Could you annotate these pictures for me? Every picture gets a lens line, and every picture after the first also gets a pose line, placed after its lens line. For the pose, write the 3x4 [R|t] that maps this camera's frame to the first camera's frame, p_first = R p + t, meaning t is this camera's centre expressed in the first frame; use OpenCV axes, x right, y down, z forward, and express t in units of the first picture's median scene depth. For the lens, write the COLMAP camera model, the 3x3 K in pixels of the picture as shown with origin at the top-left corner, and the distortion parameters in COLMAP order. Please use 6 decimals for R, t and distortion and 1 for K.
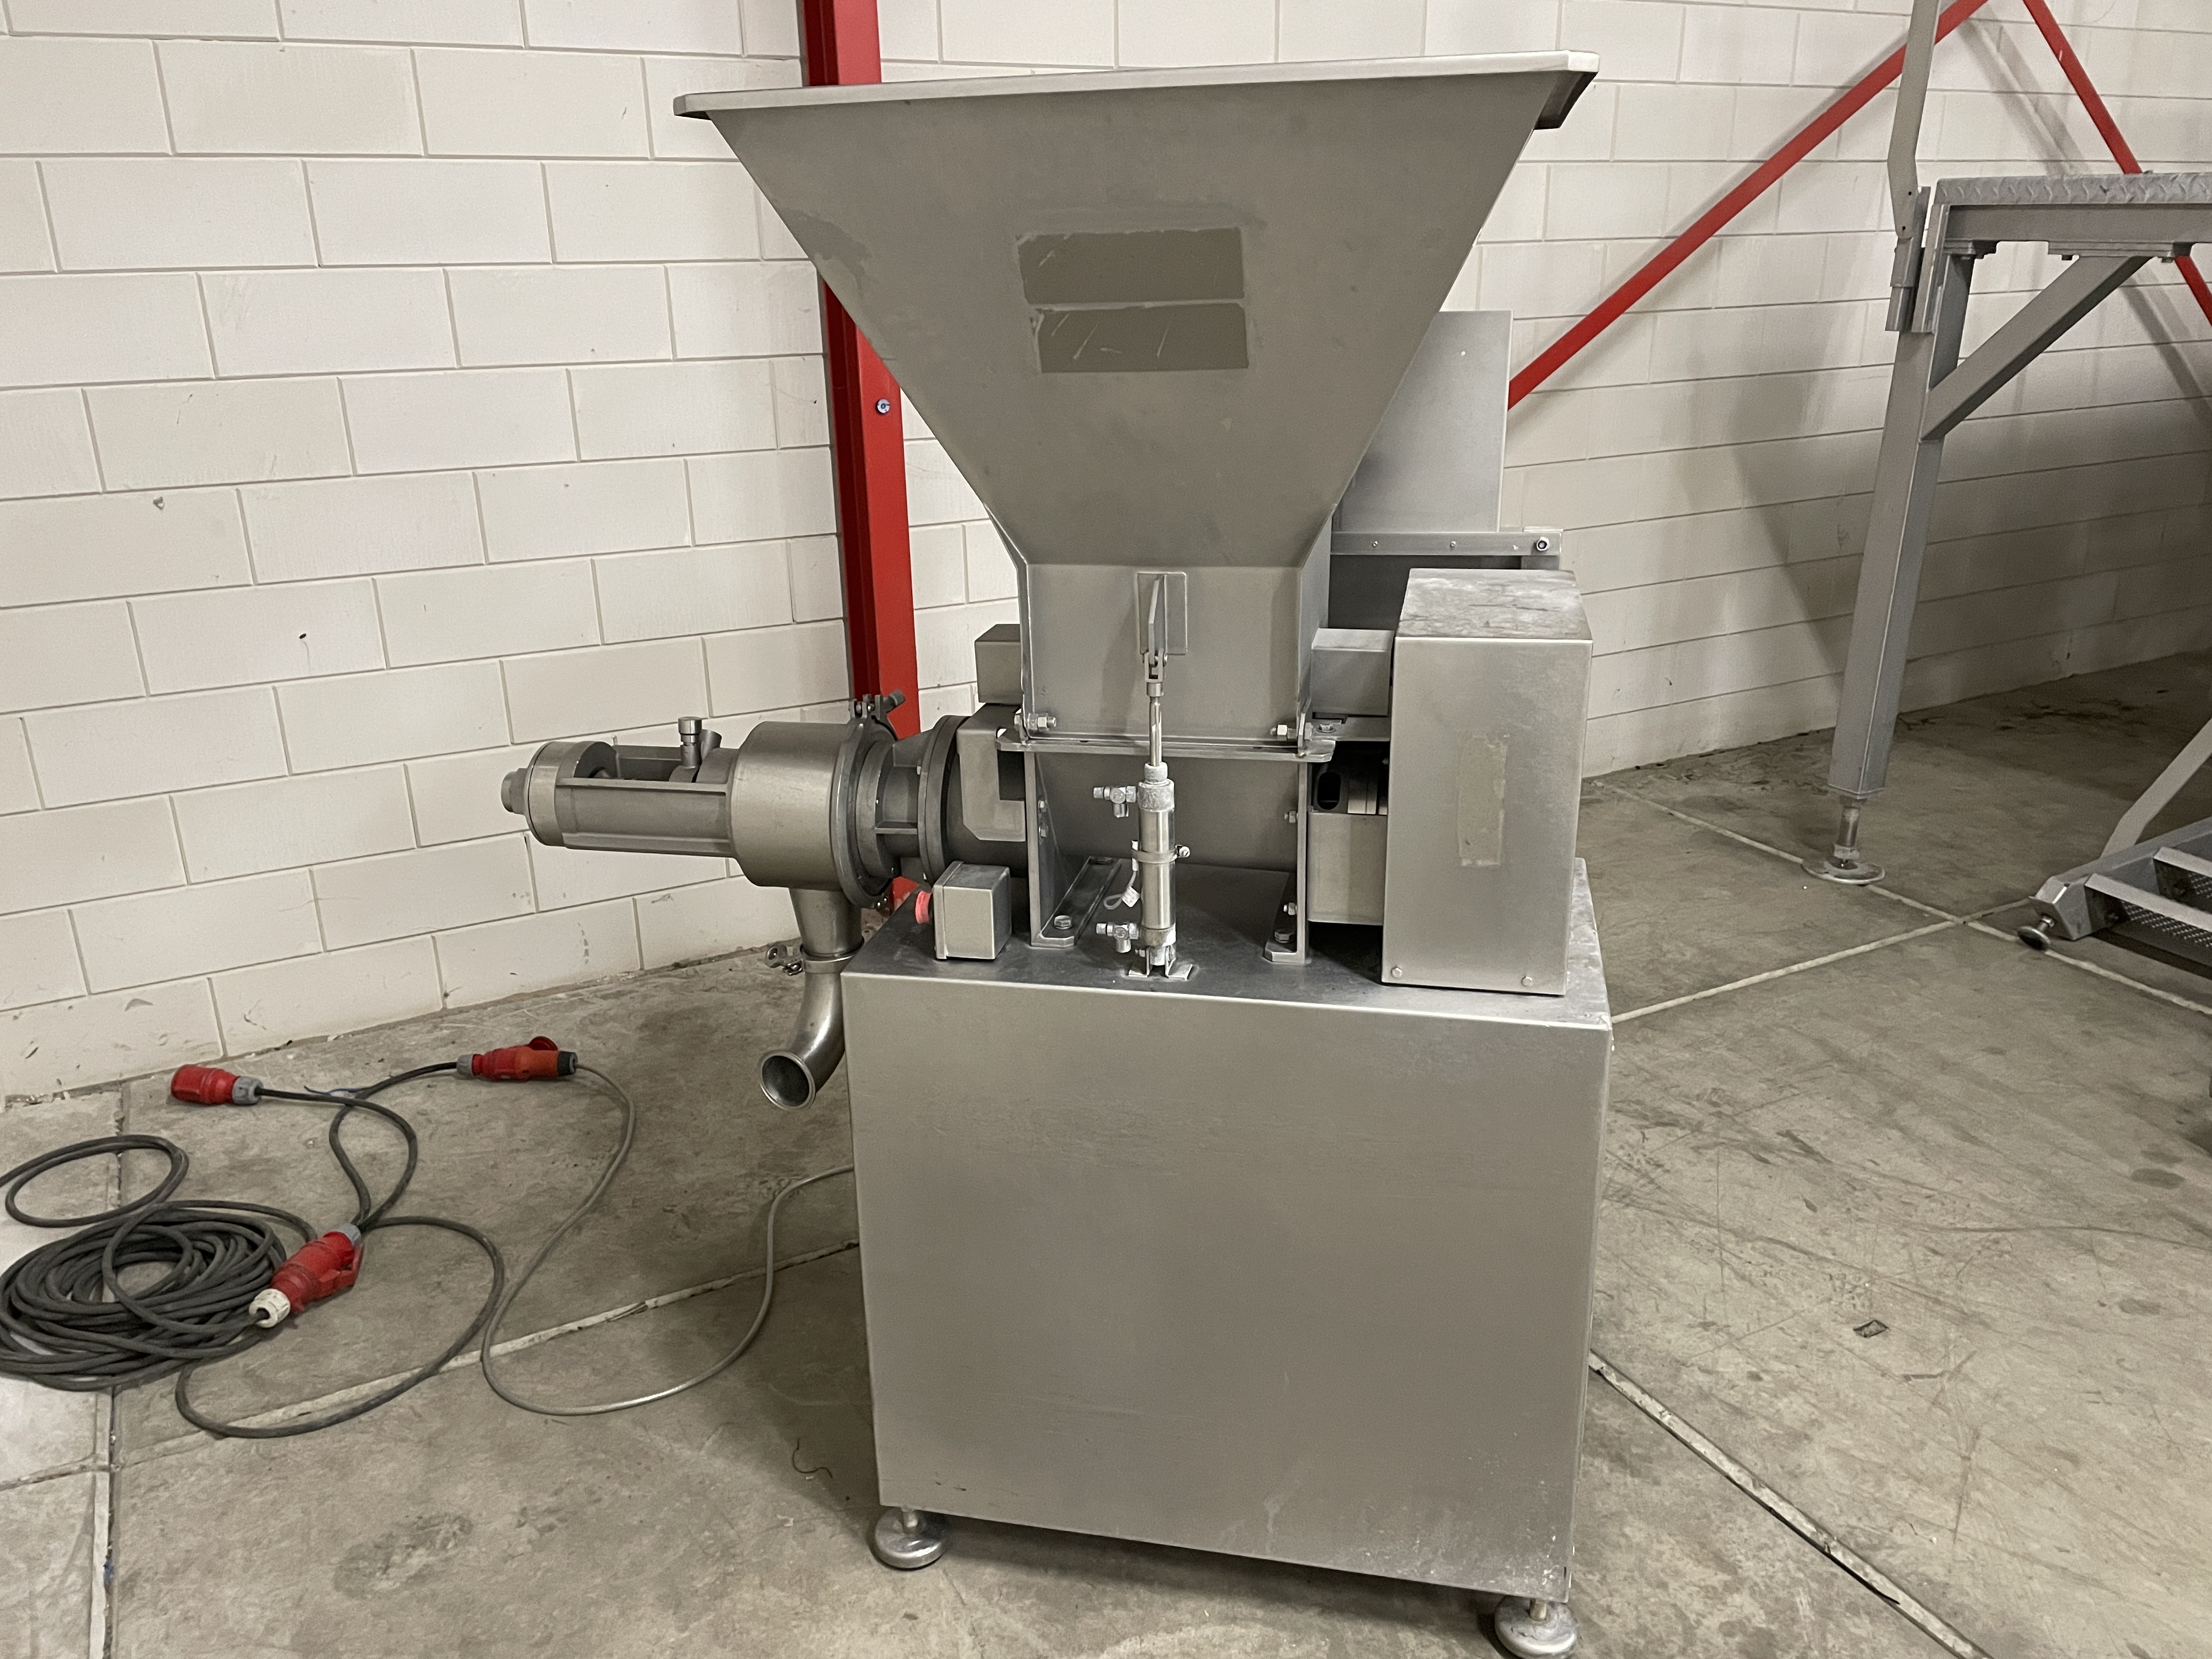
lens RADIAL K [[1672.8, 0, 1105.4], [0, 1672.8, 819.8], [0, 0, 1]] dist [0.079430, -0.102145]
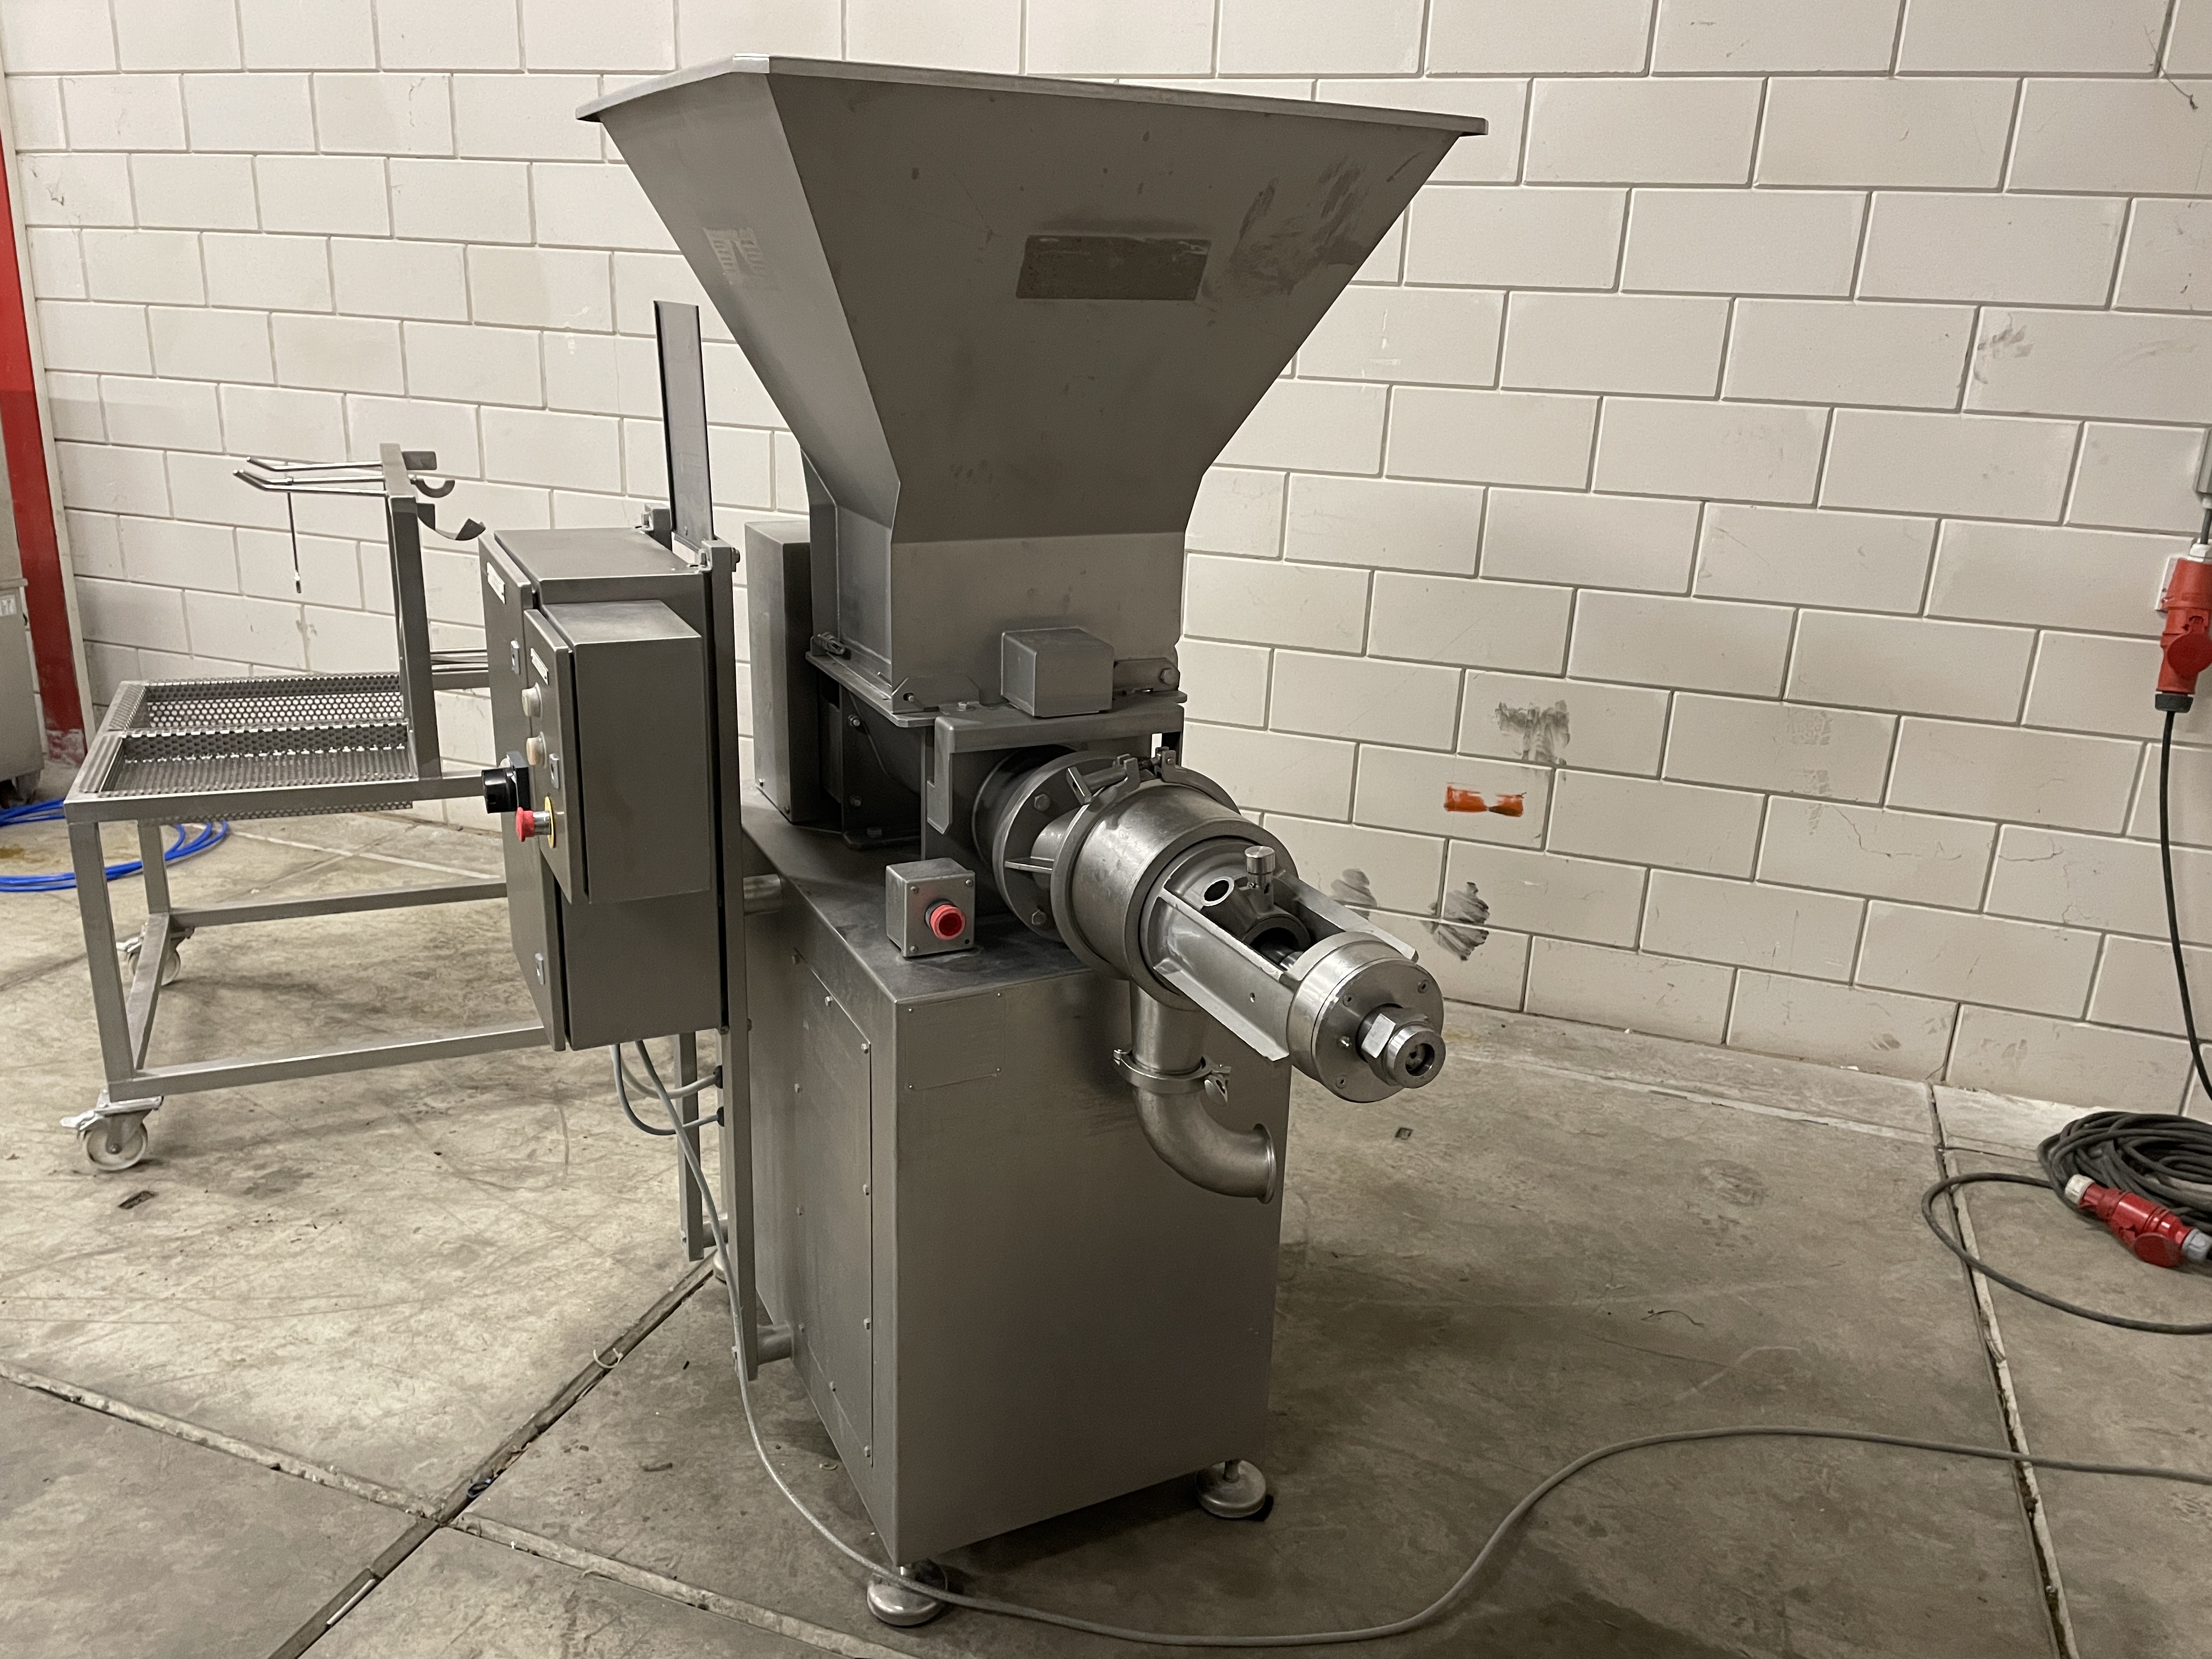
lens RADIAL K [[1672.8, 0, 1094.5], [0, 1672.8, 826.9], [0, 0, 1]] dist [0.079430, -0.102145]
pose [[-0.744018, 0.199035, -0.637827, 0.825589], [-0.241056, 0.810352, 0.534061, -0.438677], [0.623161, 0.551103, -0.554938, 1.259918]]
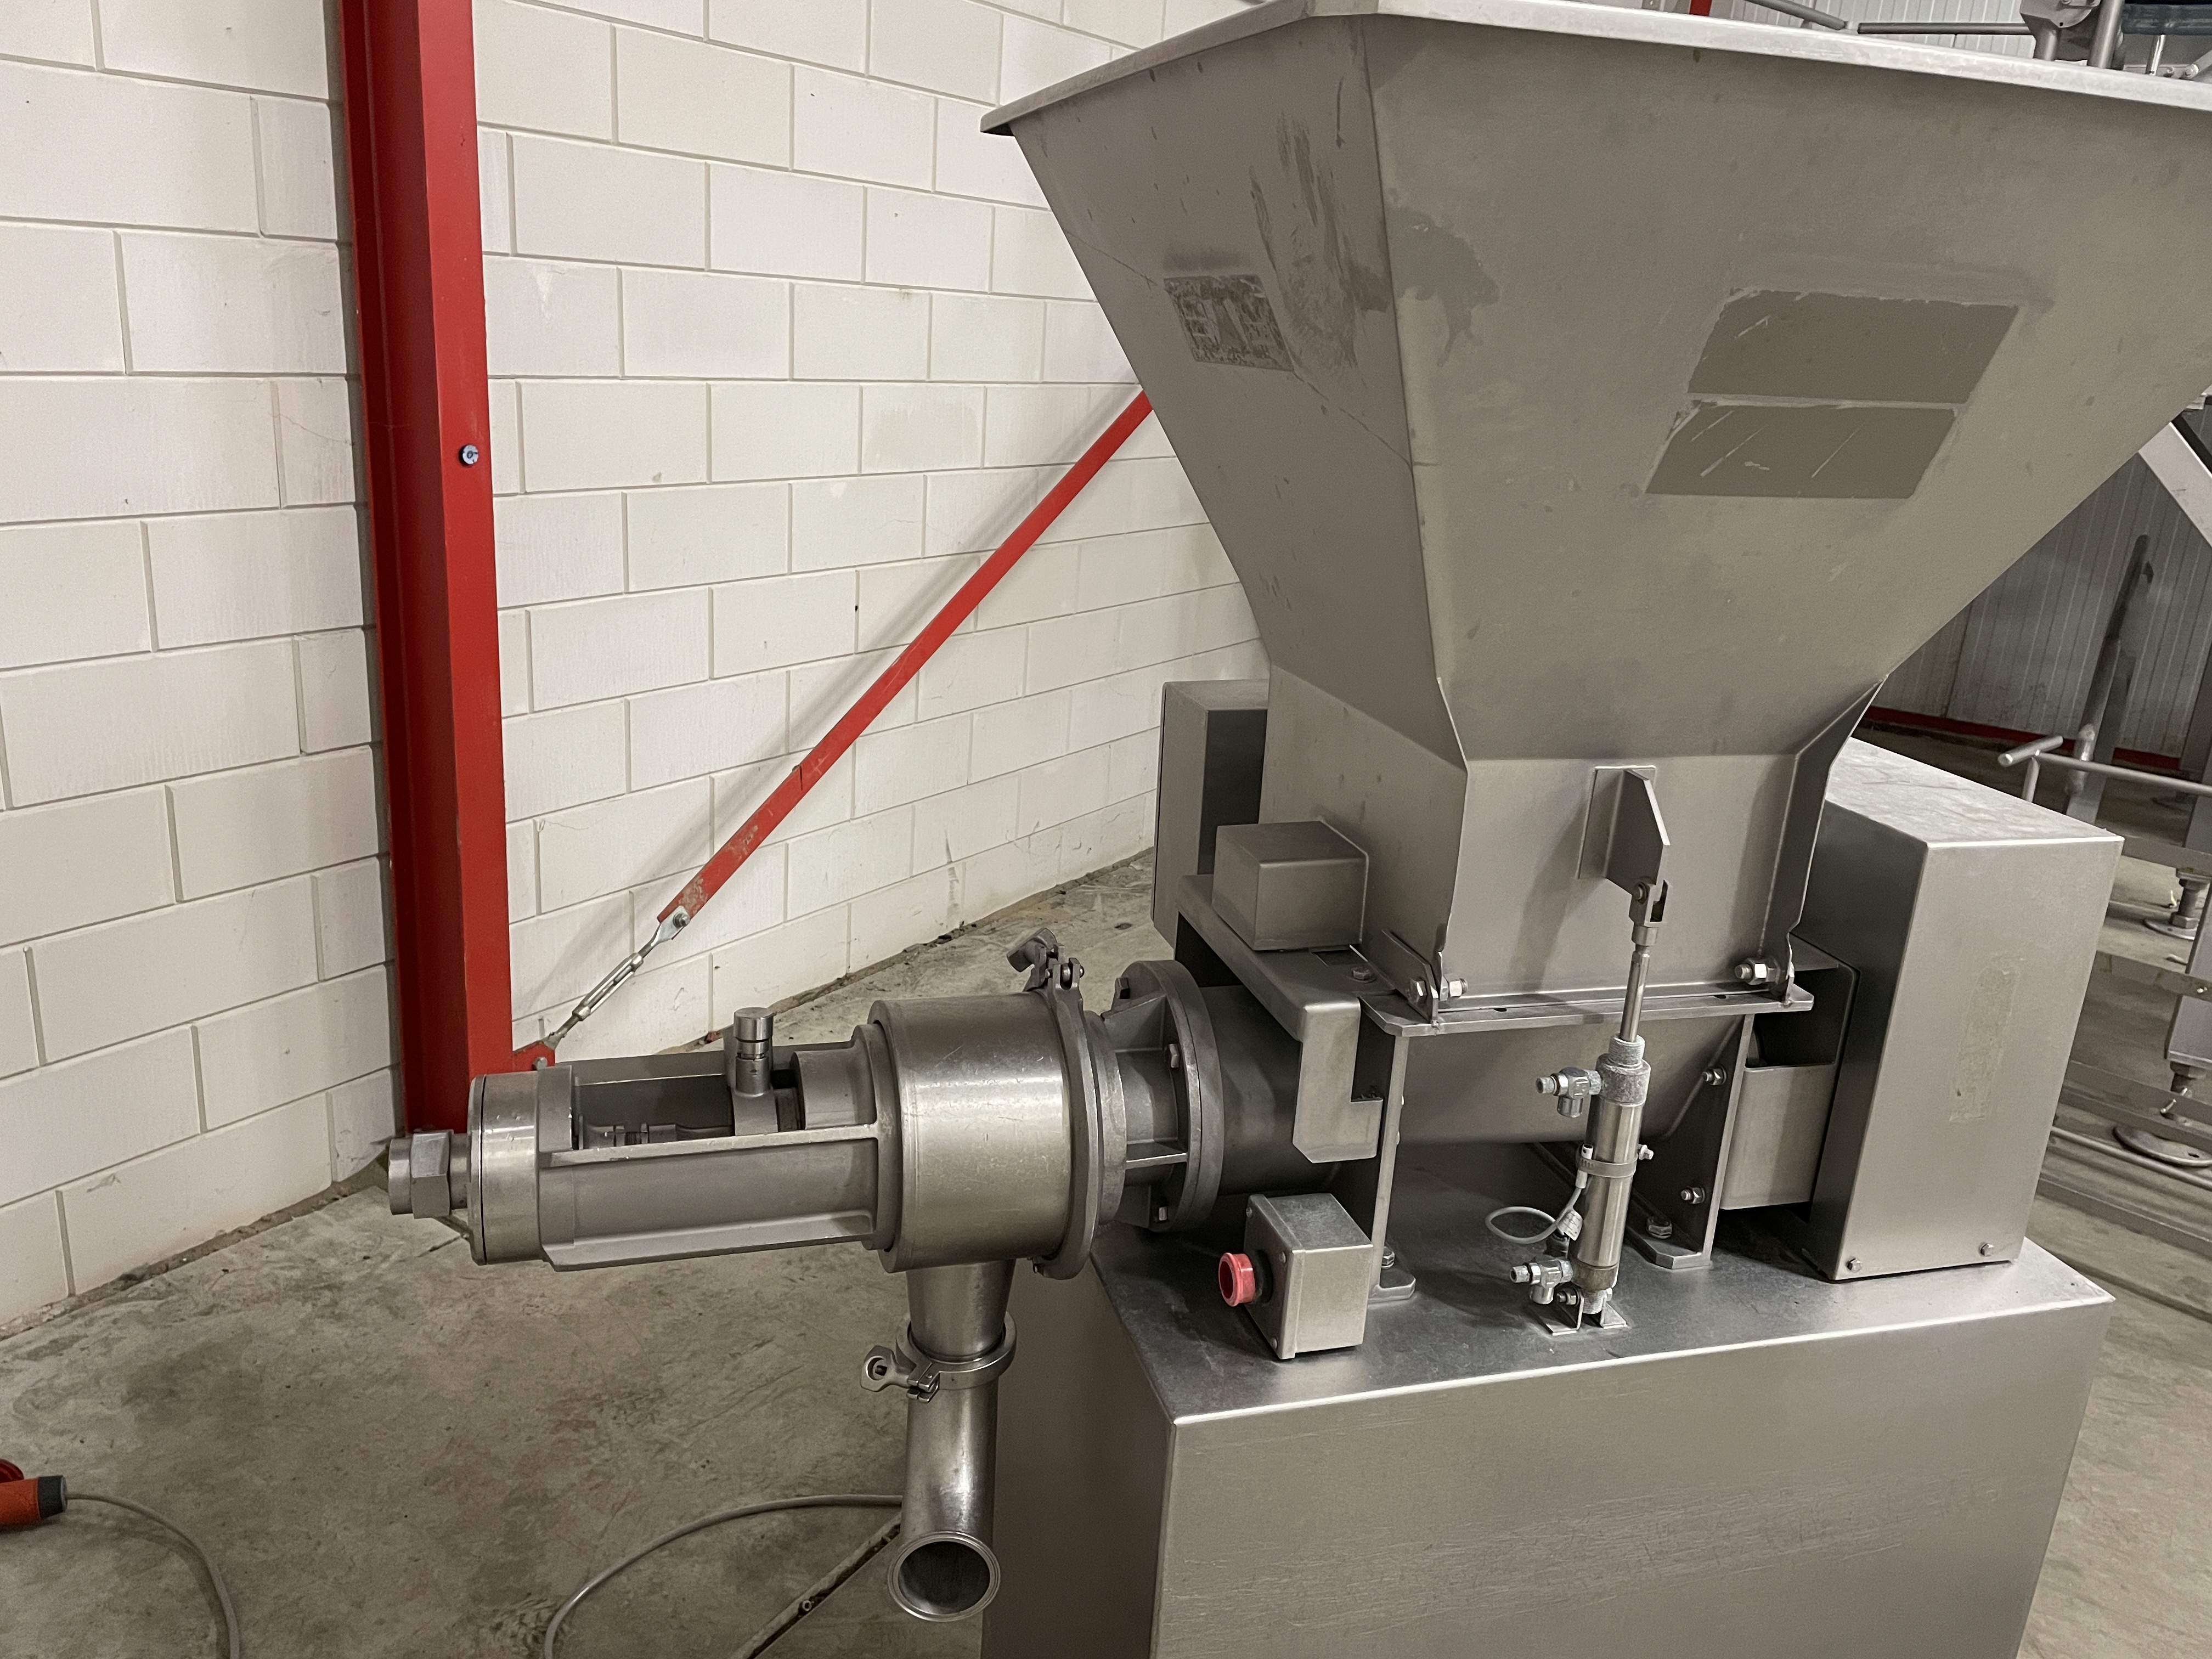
lens RADIAL K [[1672.8, 0, 1109.4], [0, 1672.8, 806.6], [0, 0, 1]] dist [0.079430, -0.102145]
pose [[0.873599, -0.060843, 0.482828, -0.394114], [0.073374, 0.997279, -0.007088, -0.111963], [-0.481083, 0.041619, 0.875687, 0.383229]]
